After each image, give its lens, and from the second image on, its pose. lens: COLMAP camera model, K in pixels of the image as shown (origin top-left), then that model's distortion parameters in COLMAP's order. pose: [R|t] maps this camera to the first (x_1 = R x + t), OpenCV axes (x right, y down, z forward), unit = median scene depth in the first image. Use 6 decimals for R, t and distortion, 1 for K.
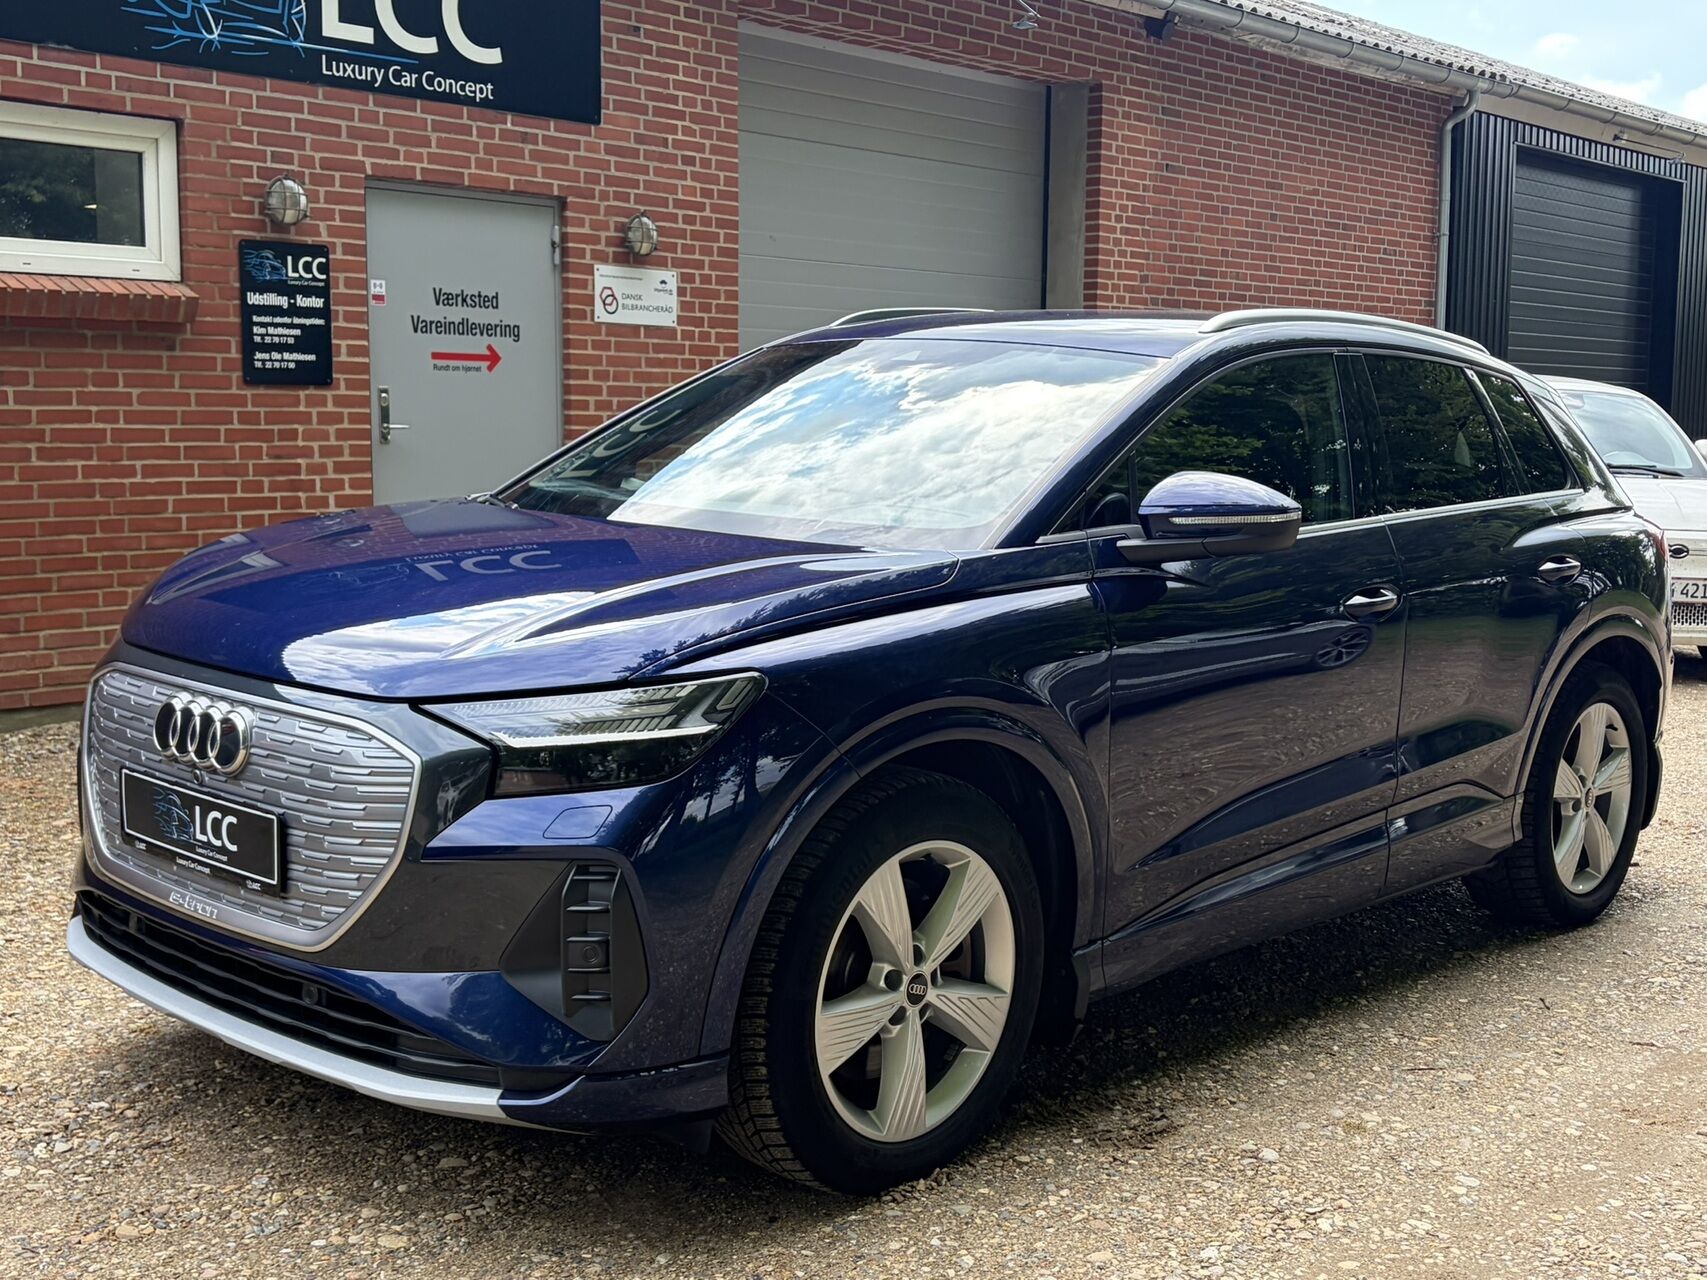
lens RADIAL K [[2042.2, 0, 853.5], [0, 2042.2, 640.0], [0, 0, 1]] dist [0.244828, -0.891501]
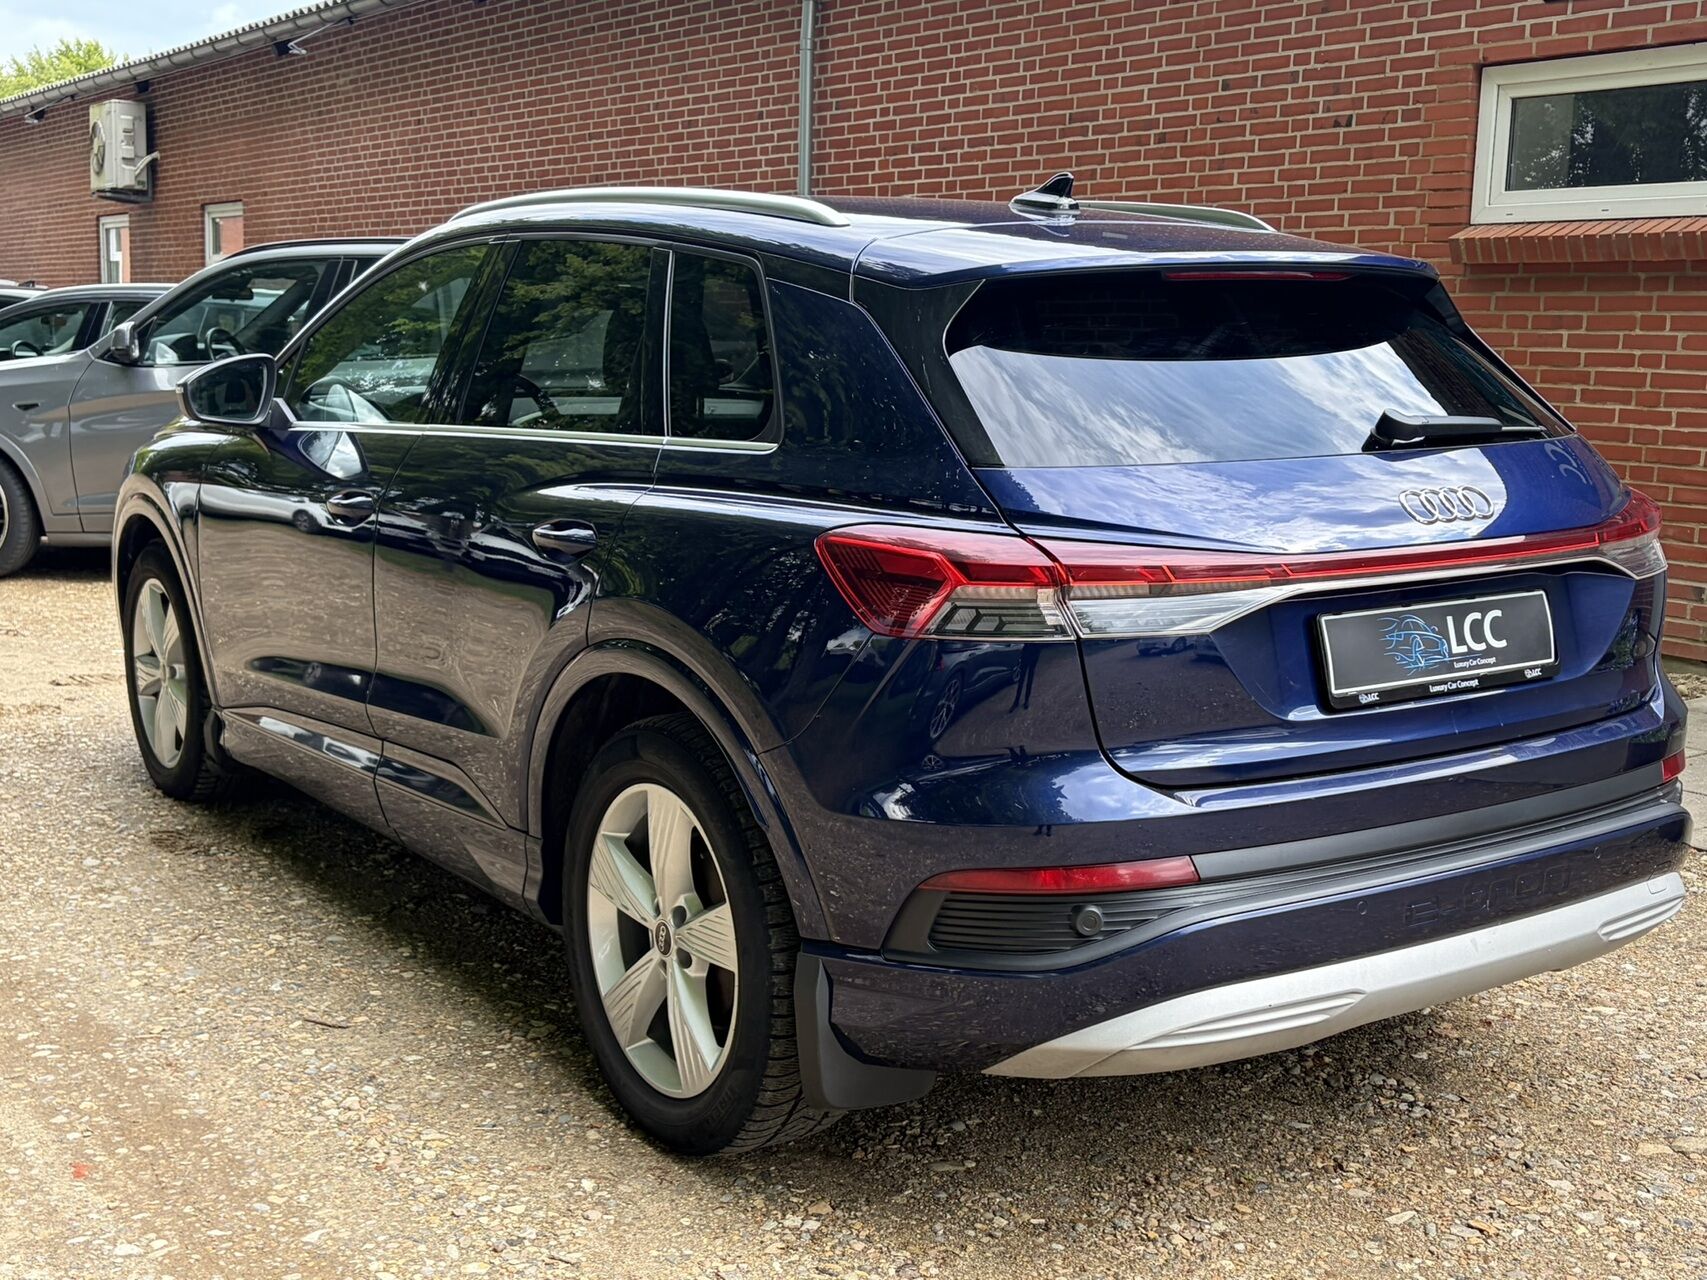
lens RADIAL K [[2039.7, 0, 861.6], [0, 2039.7, 651.9], [0, 0, 1]] dist [0.083111, -0.222387]
pose [[-0.219912, 0.134843, -0.966155, 0.611511], [-0.135133, 0.976641, 0.167065, -0.077592], [0.966115, 0.167299, -0.196554, 0.776577]]
